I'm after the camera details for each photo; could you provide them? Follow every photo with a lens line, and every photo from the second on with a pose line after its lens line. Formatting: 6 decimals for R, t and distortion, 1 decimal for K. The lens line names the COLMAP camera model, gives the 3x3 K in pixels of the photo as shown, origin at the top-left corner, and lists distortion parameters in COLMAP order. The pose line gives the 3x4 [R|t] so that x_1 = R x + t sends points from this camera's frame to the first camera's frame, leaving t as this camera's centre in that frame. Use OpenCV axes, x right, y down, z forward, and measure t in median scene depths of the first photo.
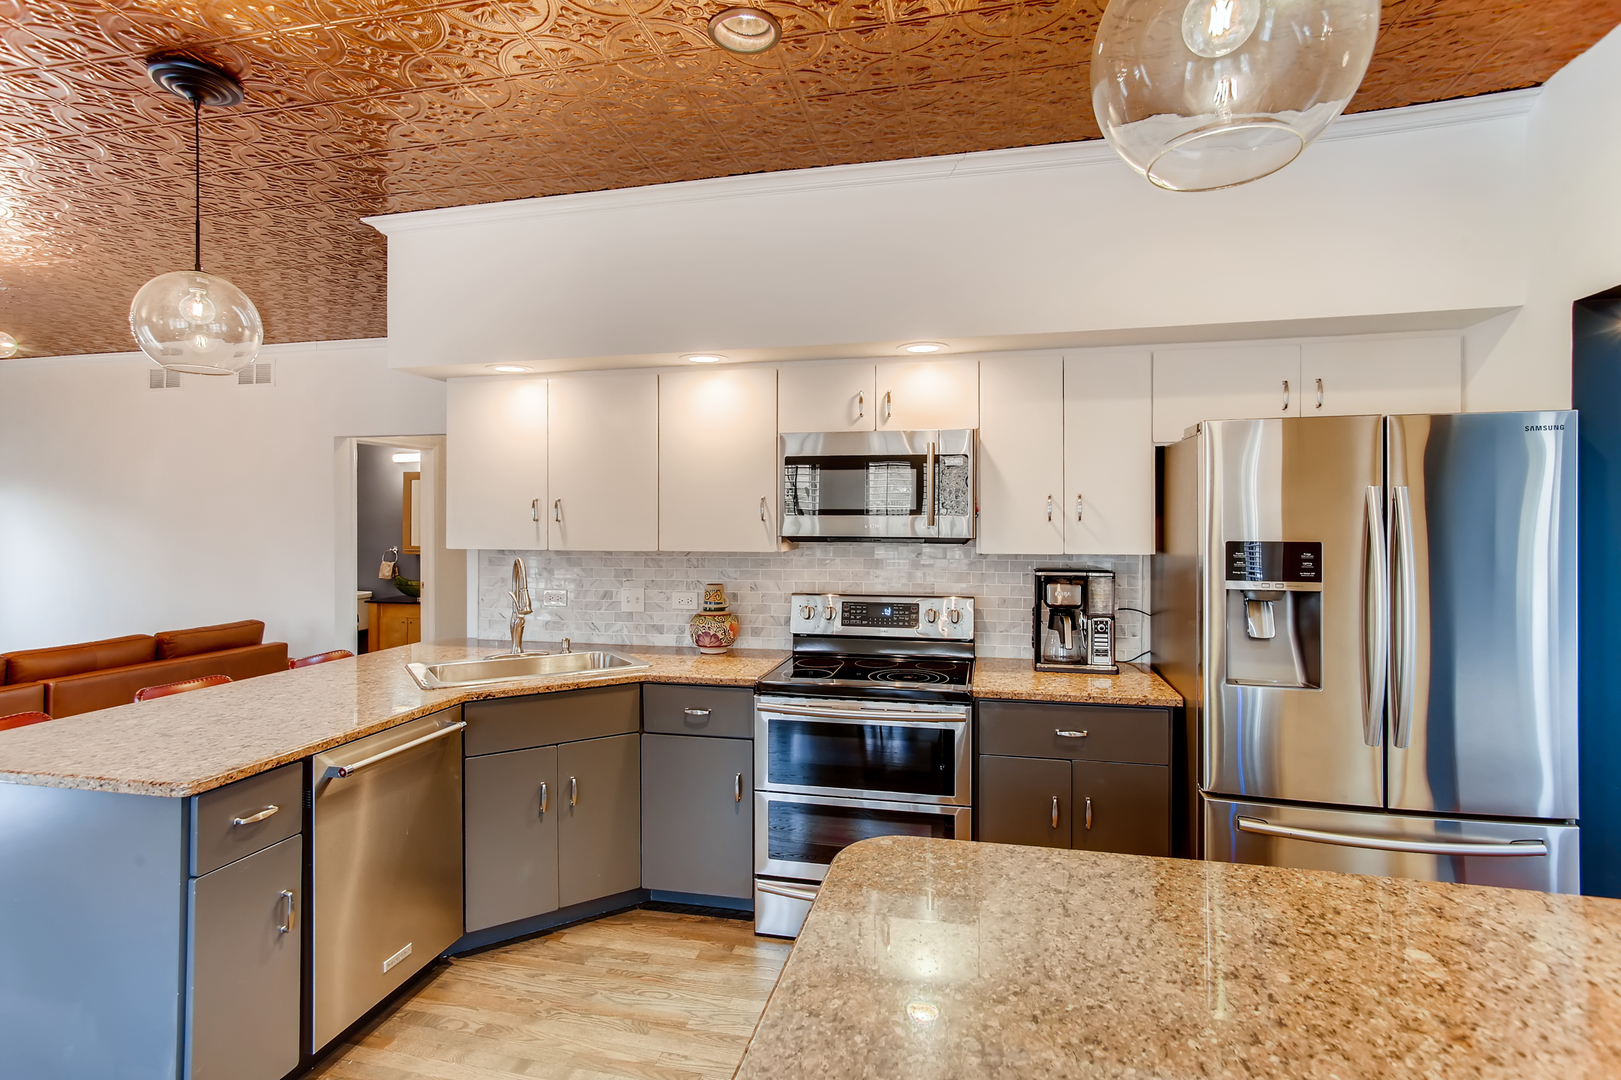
lens RADIAL K [[785.5, 0, 800.4], [0, 785.5, 523.2], [0, 0, 1]] dist [-0.016204, 0.007778]
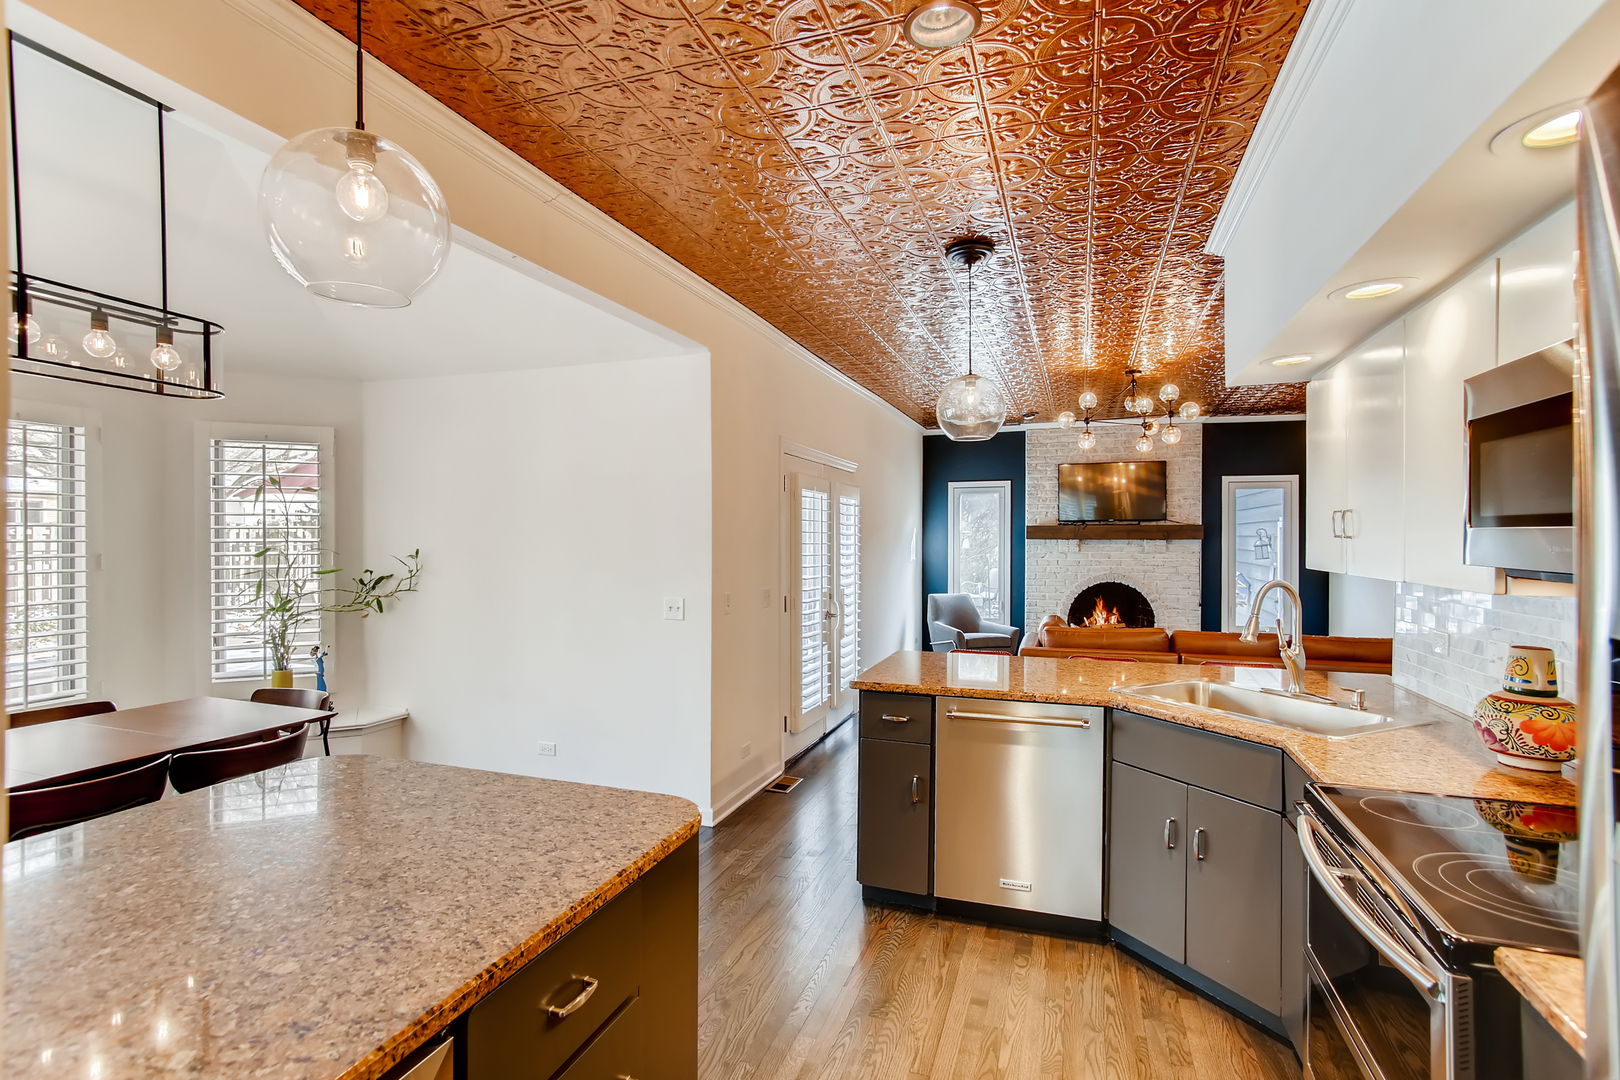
lens RADIAL K [[785.0, 0, 803.0], [0, 785.0, 541.5], [0, 0, 1]] dist [-0.016204, 0.007778]
pose [[-0.100866, 0.009245, -0.994857, 1.516229], [-0.005873, 0.999934, 0.009888, -0.014874], [0.994883, 0.006840, -0.100805, 1.547651]]
